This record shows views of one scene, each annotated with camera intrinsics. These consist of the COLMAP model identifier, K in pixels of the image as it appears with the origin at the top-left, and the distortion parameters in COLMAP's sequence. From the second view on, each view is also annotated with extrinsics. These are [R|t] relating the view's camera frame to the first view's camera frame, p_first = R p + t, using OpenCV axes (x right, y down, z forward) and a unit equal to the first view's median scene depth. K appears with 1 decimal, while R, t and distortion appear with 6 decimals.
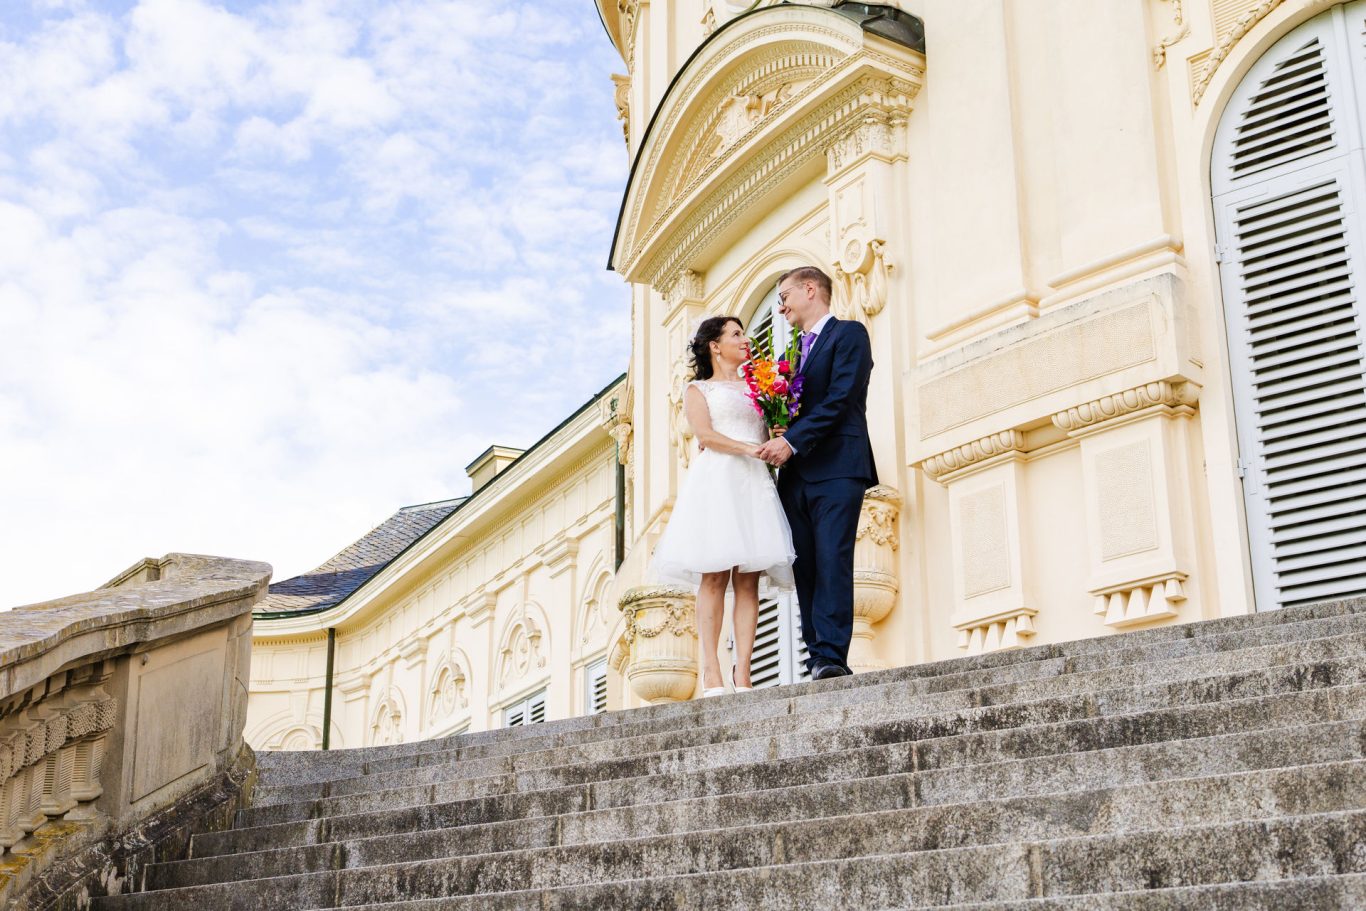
lens RADIAL K [[1869.8, 0, 656.5], [0, 1869.8, 460.2], [0, 0, 1]] dist [-0.000924, -0.028375]
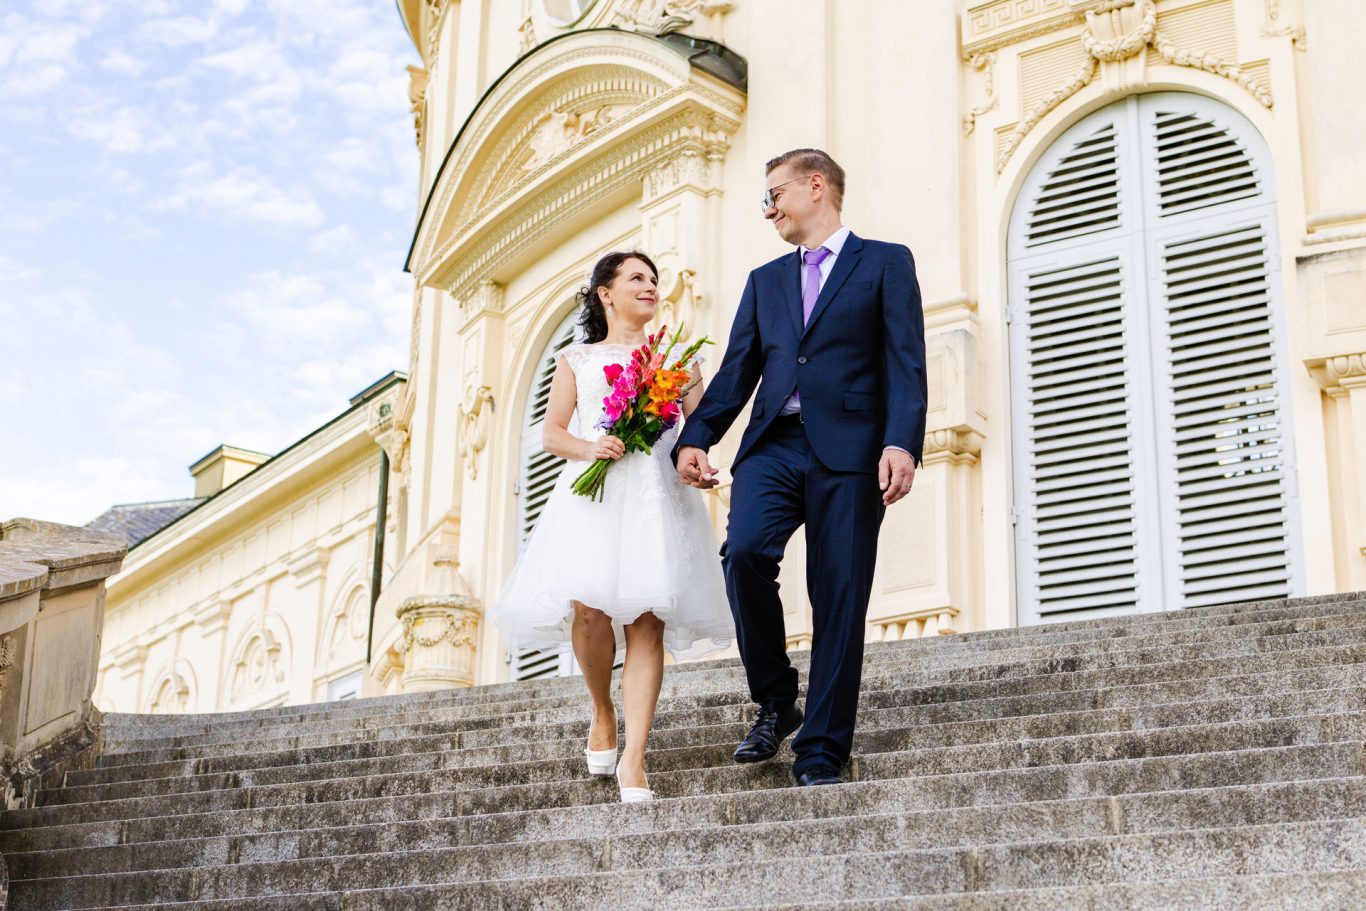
lens RADIAL K [[2108.2, 0, 683.2], [0, 2108.2, 499.4], [0, 0, 1]] dist [-0.004370, -0.016982]
pose [[0.986037, 0.074504, 0.148934, -0.047287], [-0.075170, 0.997170, -0.001156, 0.008881], [-0.148598, -0.010055, 0.988847, -0.142995]]
